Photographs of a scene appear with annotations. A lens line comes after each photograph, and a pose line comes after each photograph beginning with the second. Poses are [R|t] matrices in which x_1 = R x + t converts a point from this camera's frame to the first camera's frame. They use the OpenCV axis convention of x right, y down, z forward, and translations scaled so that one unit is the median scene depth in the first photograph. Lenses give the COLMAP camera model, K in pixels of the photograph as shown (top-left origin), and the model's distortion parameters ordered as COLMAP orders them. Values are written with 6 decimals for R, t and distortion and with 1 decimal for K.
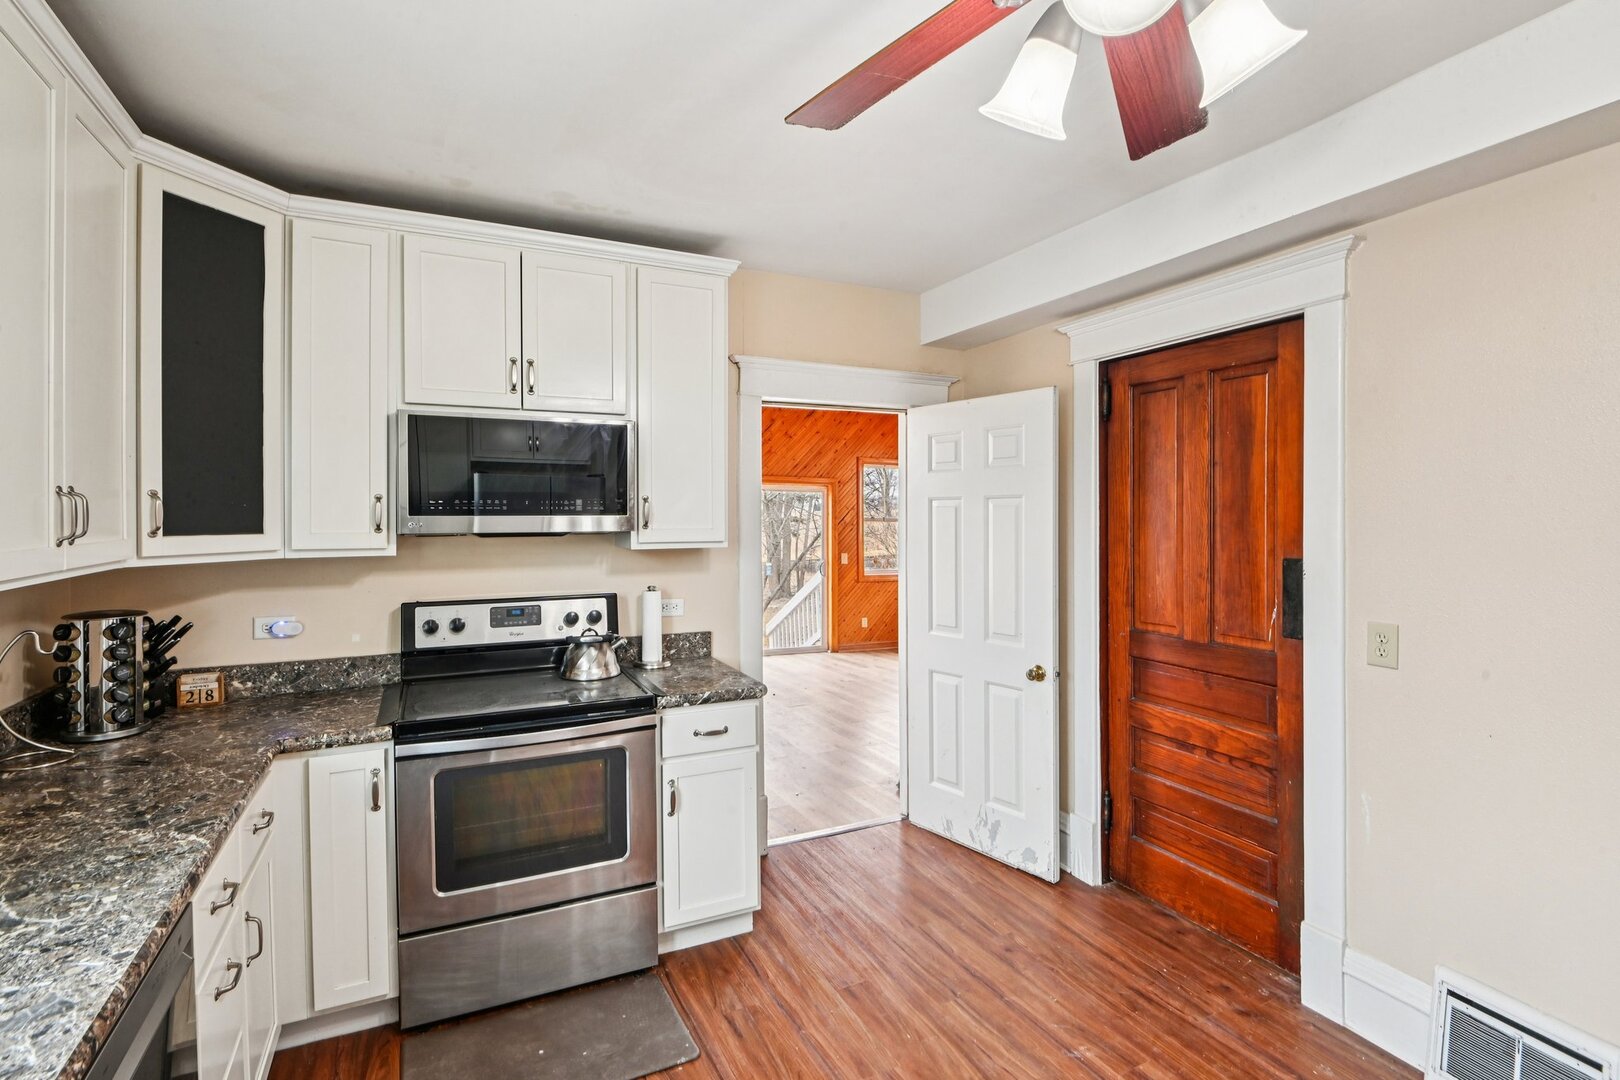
lens RADIAL K [[761.7, 0, 803.2], [0, 761.7, 514.3], [0, 0, 1]] dist [0.001163, -0.000348]
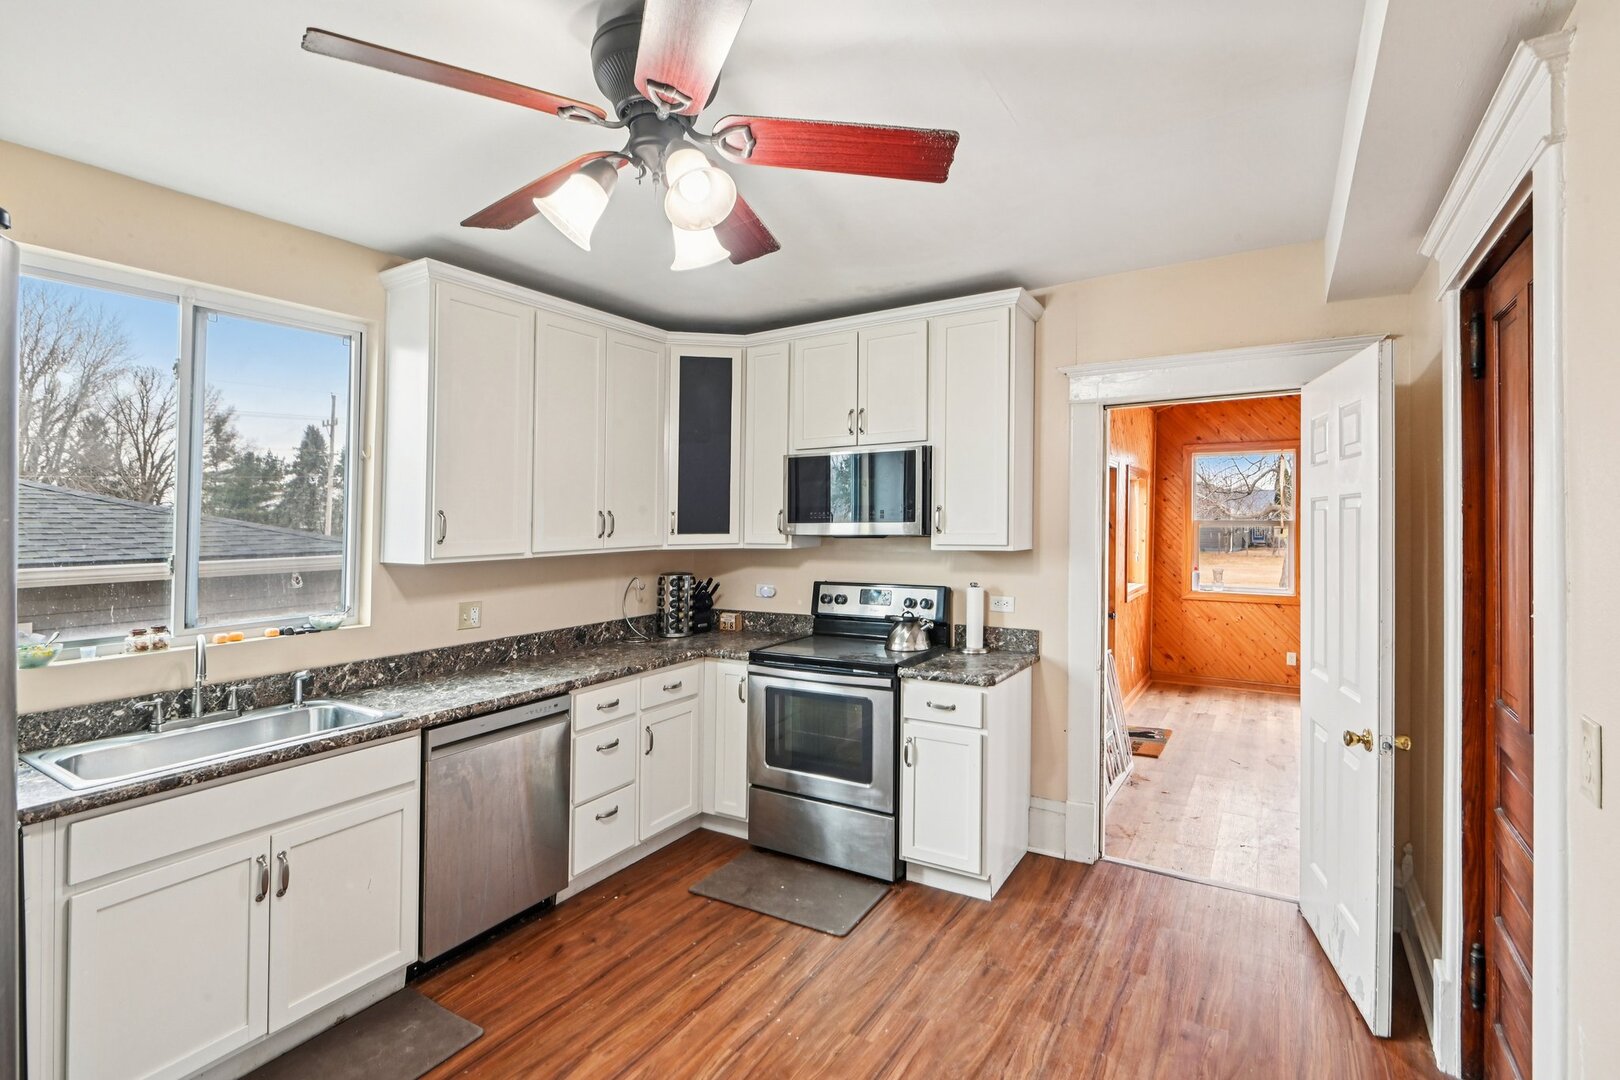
lens RADIAL K [[775.8, 0, 810.6], [0, 775.8, 485.1], [0, 0, 1]] dist [0.000298, -0.000331]
pose [[0.543607, -0.041817, -0.838298, 0.800108], [0.005052, 0.998903, -0.046553, -0.001220], [0.839325, 0.021071, 0.543222, 0.172888]]
